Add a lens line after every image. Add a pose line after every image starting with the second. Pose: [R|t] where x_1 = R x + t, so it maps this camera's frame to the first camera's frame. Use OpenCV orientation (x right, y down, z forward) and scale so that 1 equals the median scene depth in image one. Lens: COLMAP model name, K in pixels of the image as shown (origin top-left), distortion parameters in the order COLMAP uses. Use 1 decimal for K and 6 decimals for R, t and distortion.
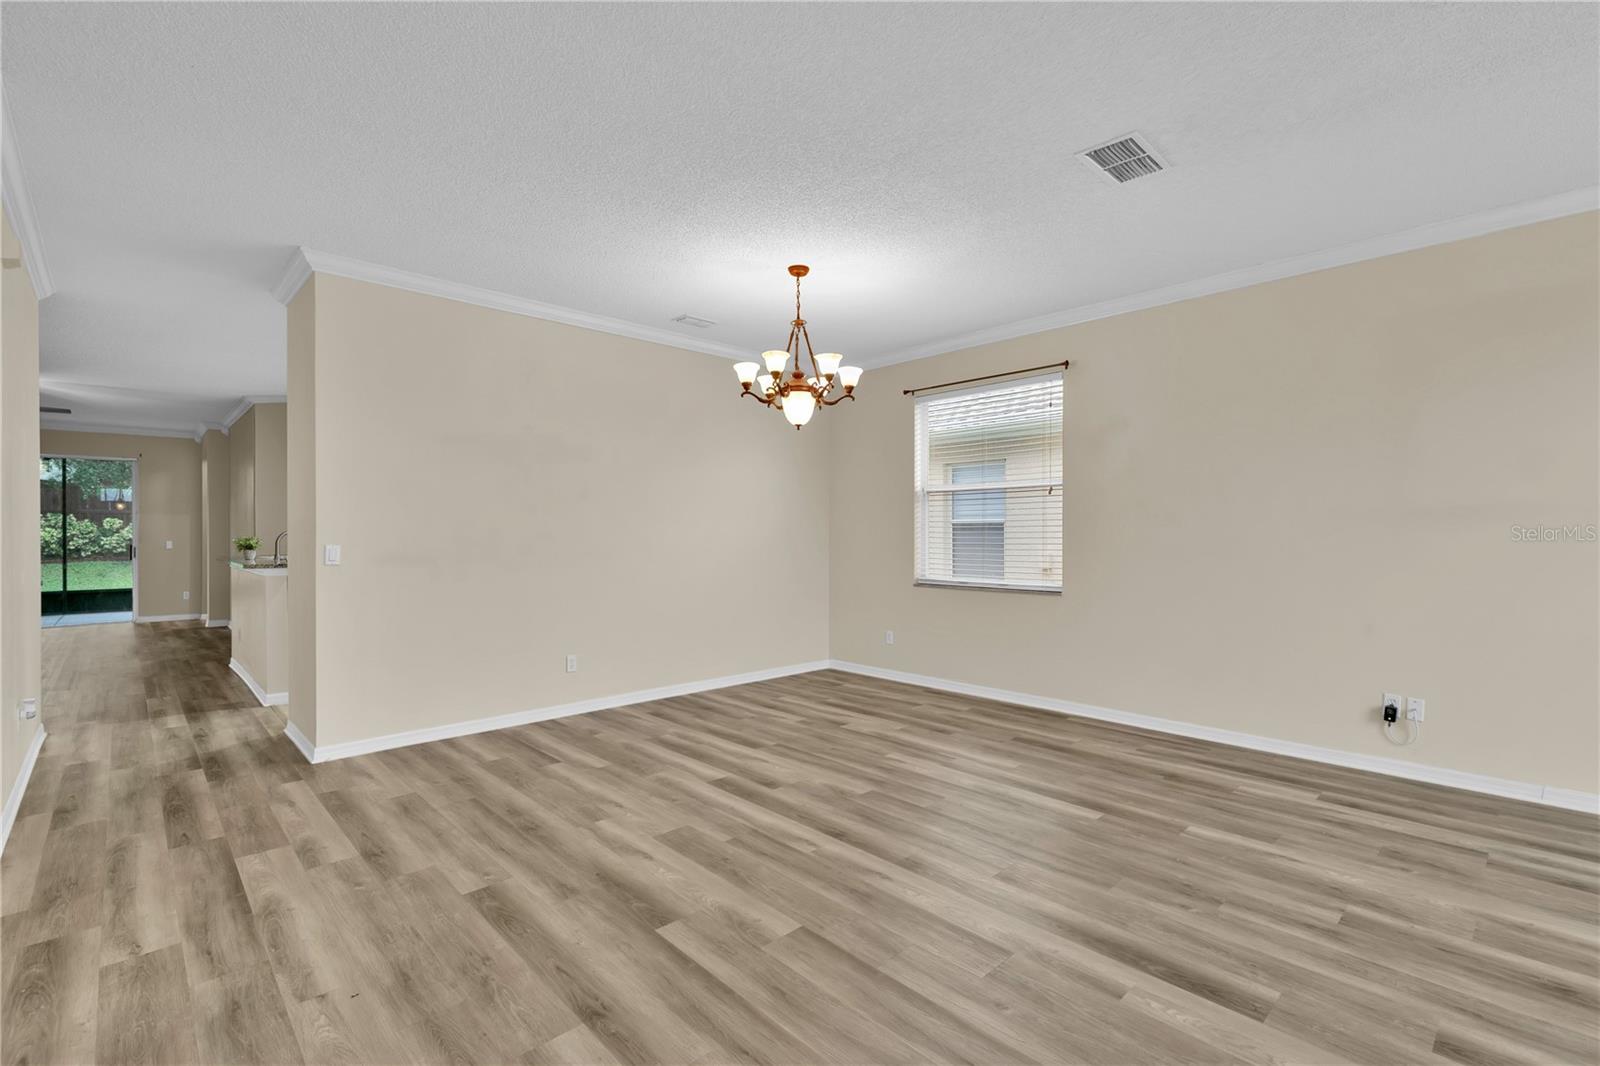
lens RADIAL K [[737.3, 0, 797.1], [0, 737.3, 536.4], [0, 0, 1]] dist [0.007146, 0.000314]
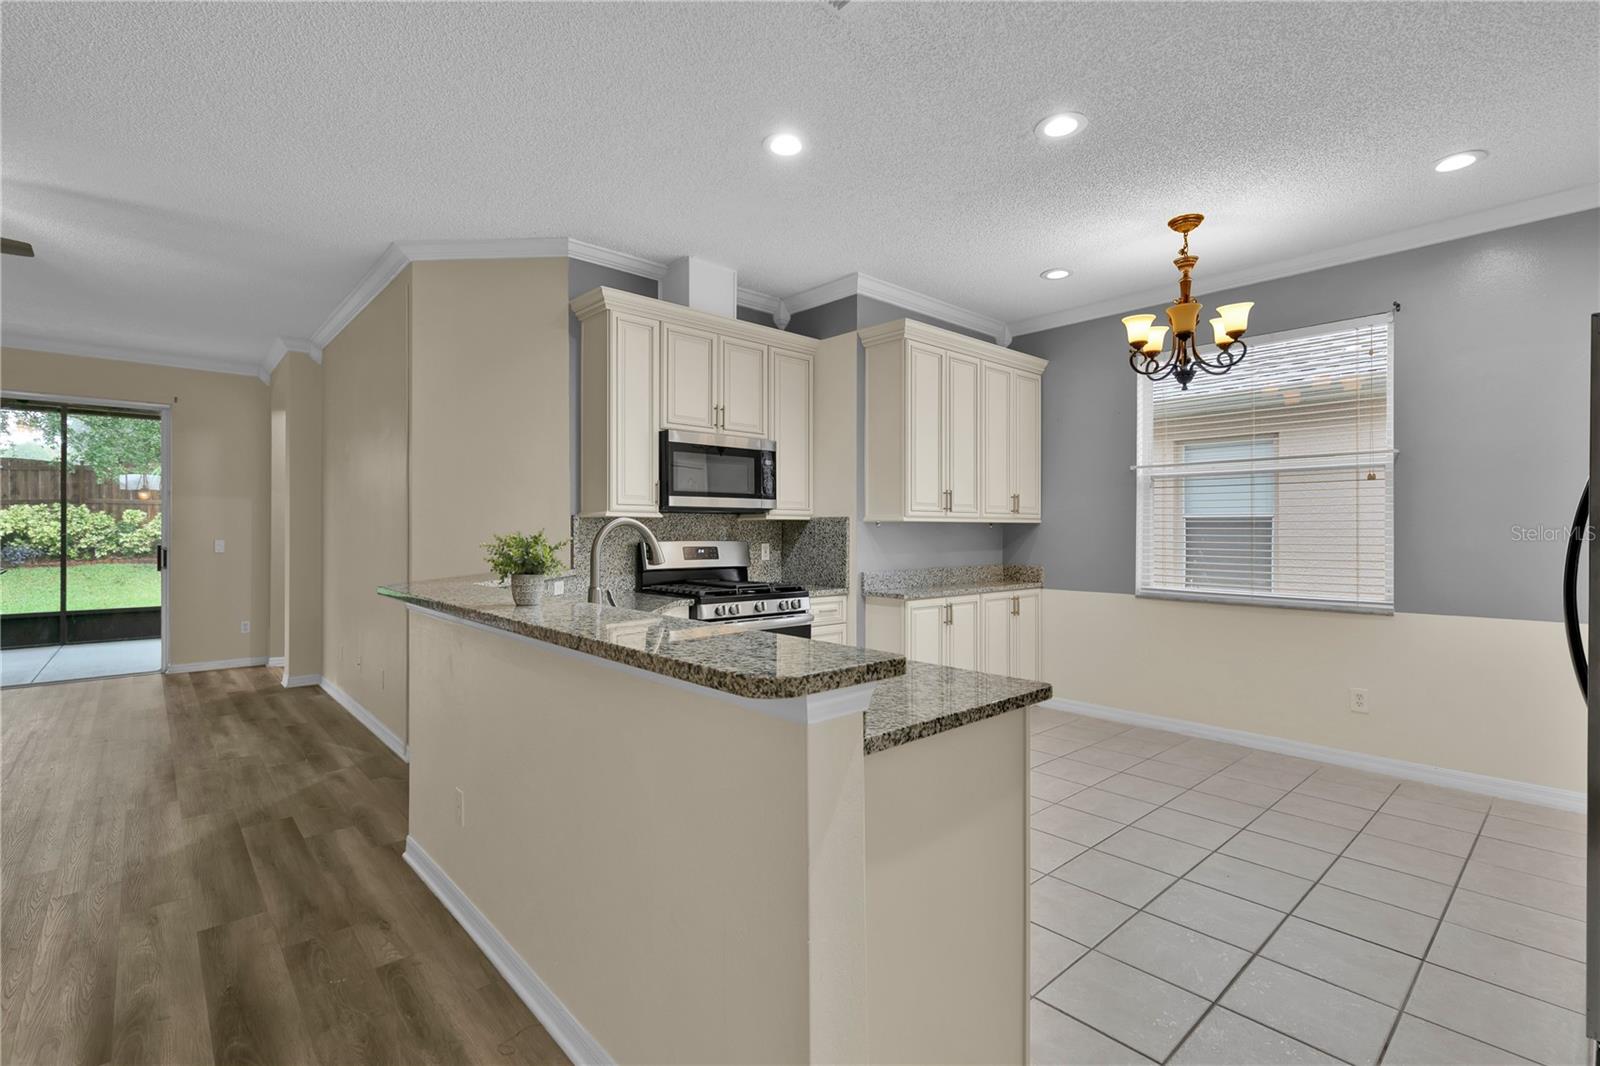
lens RADIAL K [[737.3, 0, 792.3], [0, 737.3, 527.7], [0, 0, 1]] dist [0.007146, 0.000314]
pose [[0.999771, 0.001621, -0.021337, -0.200612], [-0.001789, 0.999968, -0.007841, -0.000047], [0.021323, 0.007878, 0.999742, 0.220999]]
